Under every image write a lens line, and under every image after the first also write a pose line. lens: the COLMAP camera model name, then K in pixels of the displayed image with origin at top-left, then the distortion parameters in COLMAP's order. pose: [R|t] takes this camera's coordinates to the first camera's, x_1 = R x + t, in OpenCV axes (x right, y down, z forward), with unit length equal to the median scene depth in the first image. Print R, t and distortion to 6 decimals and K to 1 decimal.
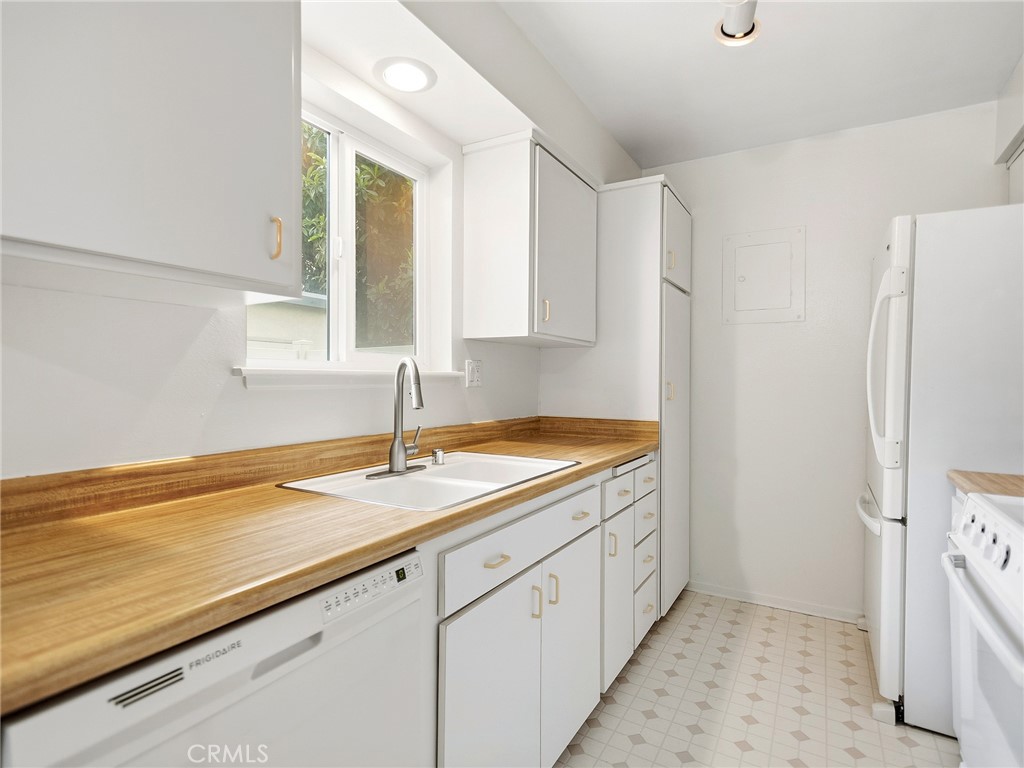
lens RADIAL K [[536.6, 0, 512.0], [0, 536.6, 384.0], [0, 0, 1]] dist [0.051171, -0.000190]
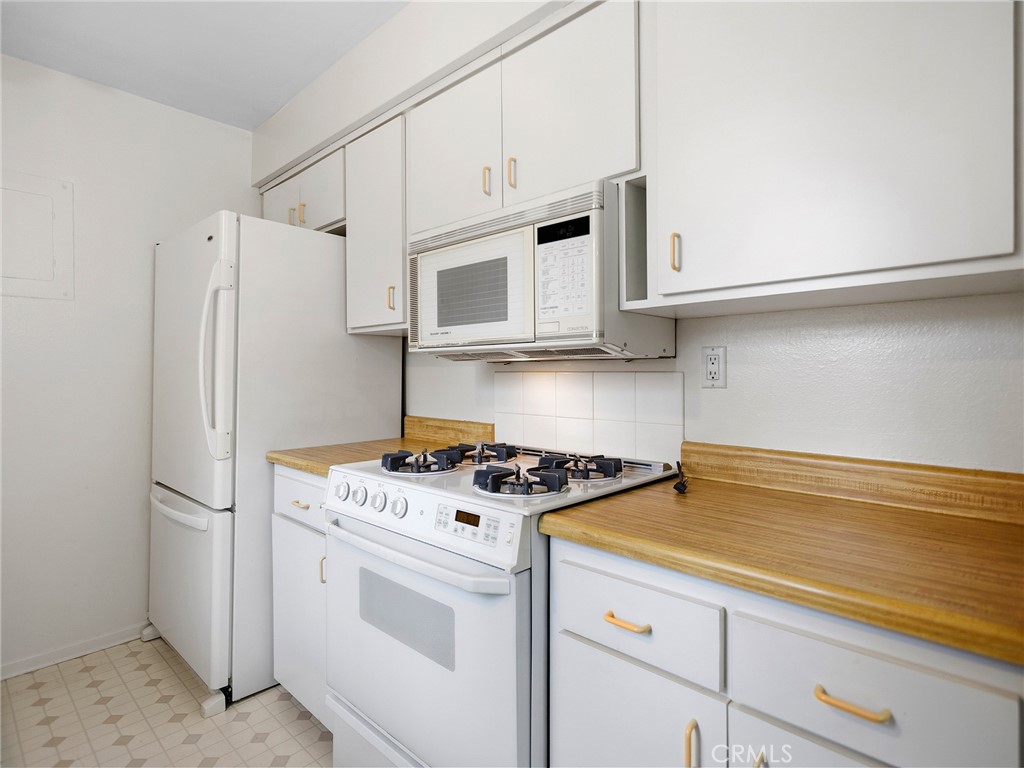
lens RADIAL K [[550.4, 0, 512.8], [0, 550.4, 371.2], [0, 0, 1]] dist [-0.000968, 0.001675]
pose [[0.235902, -0.010089, 0.971724, -0.158062], [0.016230, 0.999848, 0.006441, -0.005776], [-0.971641, 0.014252, 0.236030, 0.242665]]
